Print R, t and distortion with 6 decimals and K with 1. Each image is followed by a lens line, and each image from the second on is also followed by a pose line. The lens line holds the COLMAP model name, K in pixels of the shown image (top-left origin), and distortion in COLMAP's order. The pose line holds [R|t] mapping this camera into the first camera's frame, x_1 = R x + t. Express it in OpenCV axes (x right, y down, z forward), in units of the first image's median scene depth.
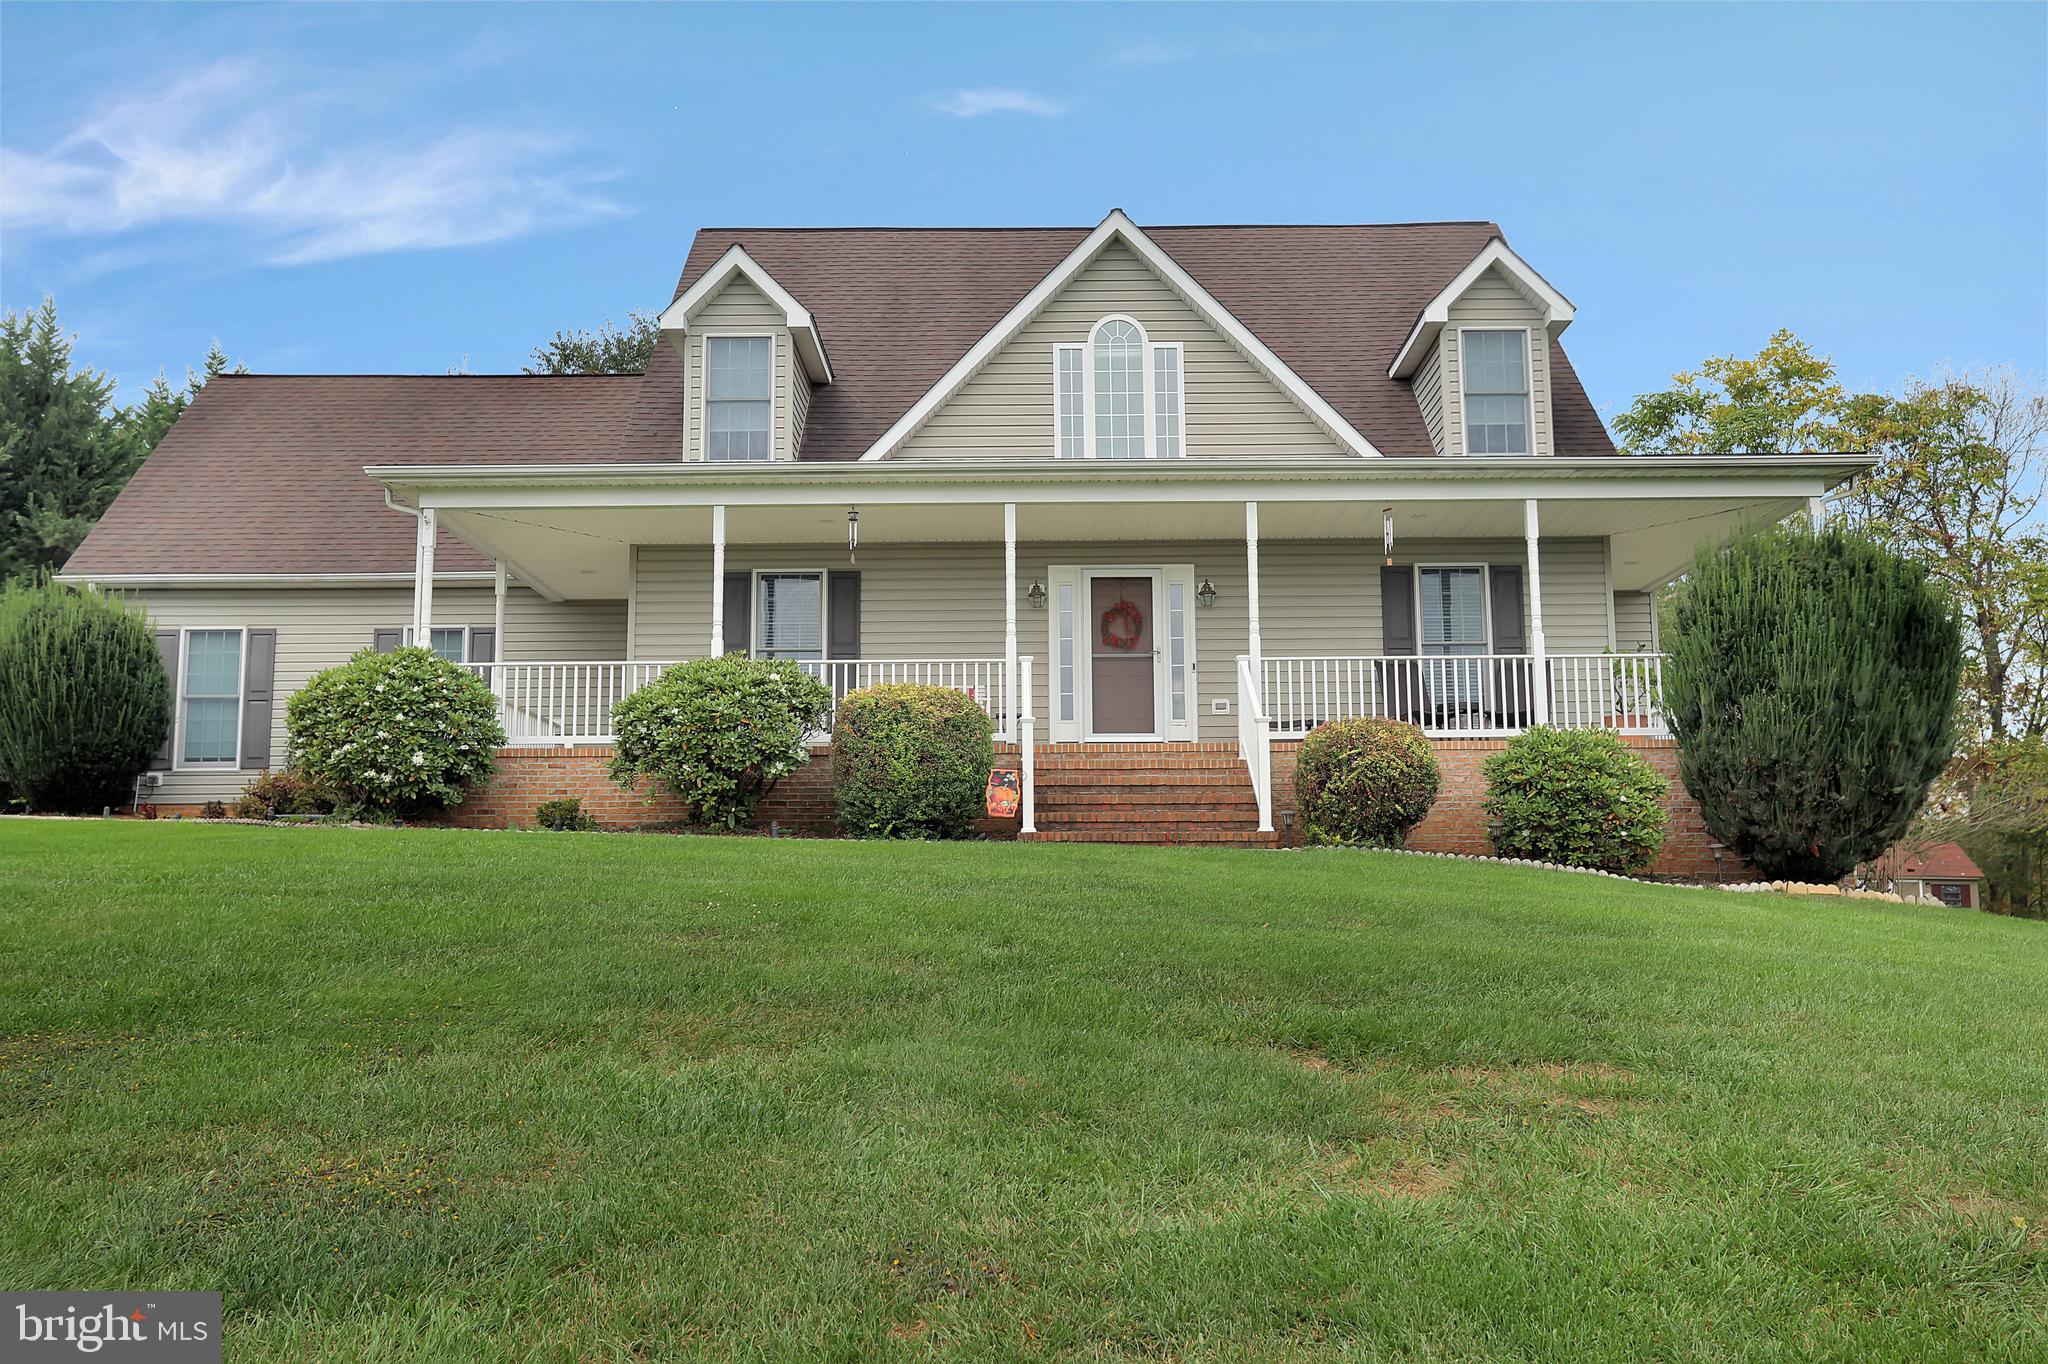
lens RADIAL K [[1823.1, 0, 1024.0], [0, 1823.1, 682.0], [0, 0, 1]] dist [-0.001843, 0.011381]
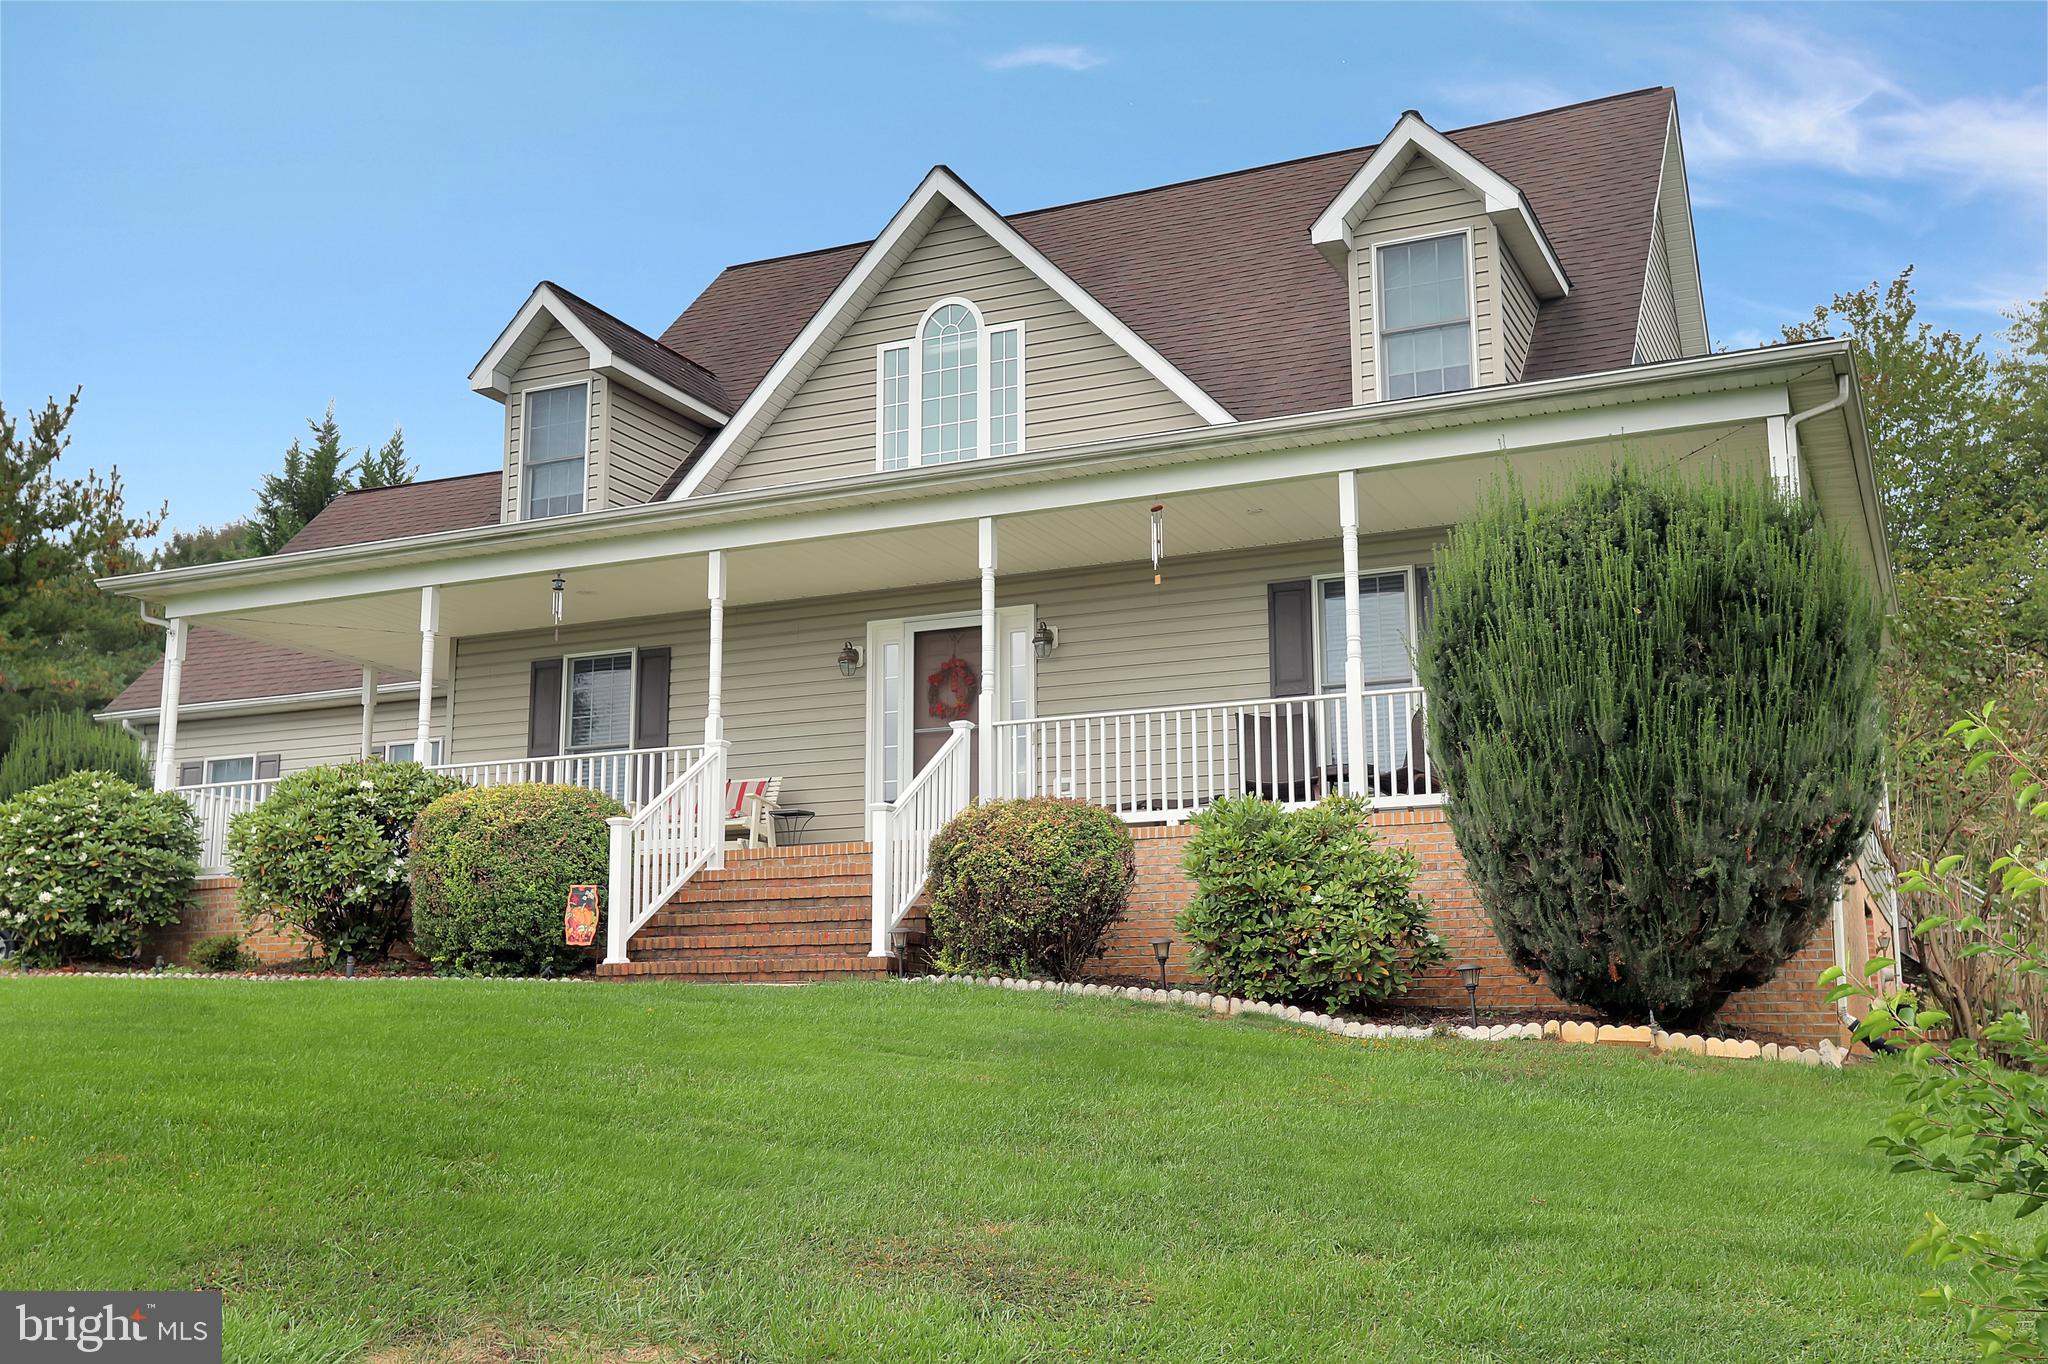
lens RADIAL K [[2054.2, 0, 1024.0], [0, 2054.2, 682.0], [0, 0, 1]] dist [0.017096, 0.031145]
pose [[0.909089, -0.073167, -0.410126, 0.473679], [0.054965, 0.996916, -0.056015, 0.017729], [0.412960, 0.028380, 0.910307, 0.224766]]
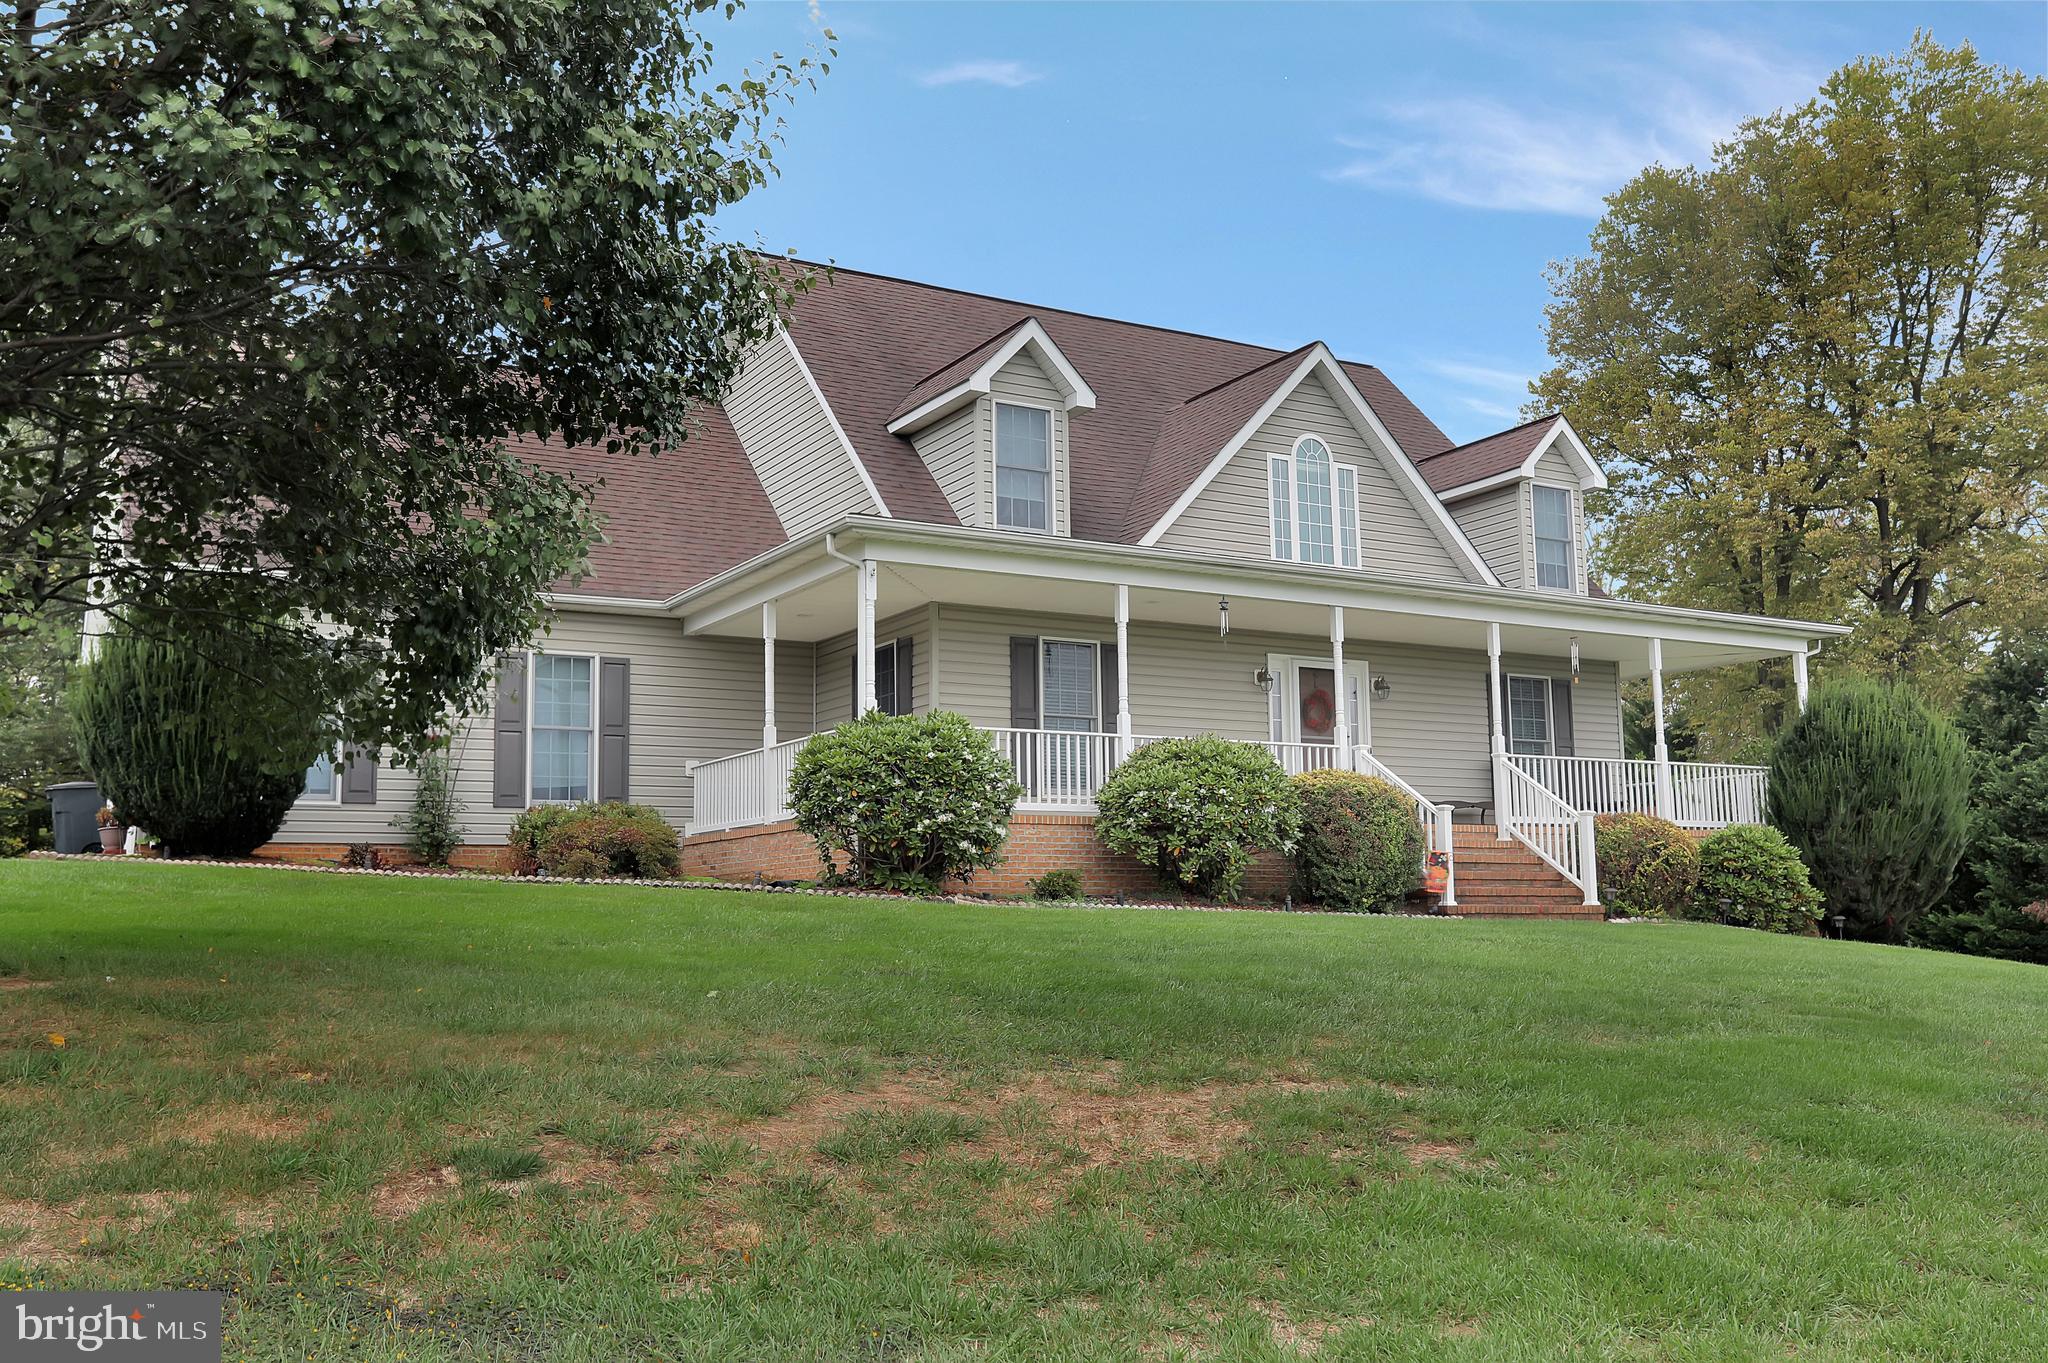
lens RADIAL K [[1823.1, 0, 1024.0], [0, 1823.1, 681.5], [0, 0, 1]] dist [-0.001843, 0.011381]
pose [[0.865401, 0.065425, 0.496791, -0.712397], [-0.064788, 0.997727, -0.018538, -0.017763], [-0.496875, -0.016143, 0.867672, 0.116643]]
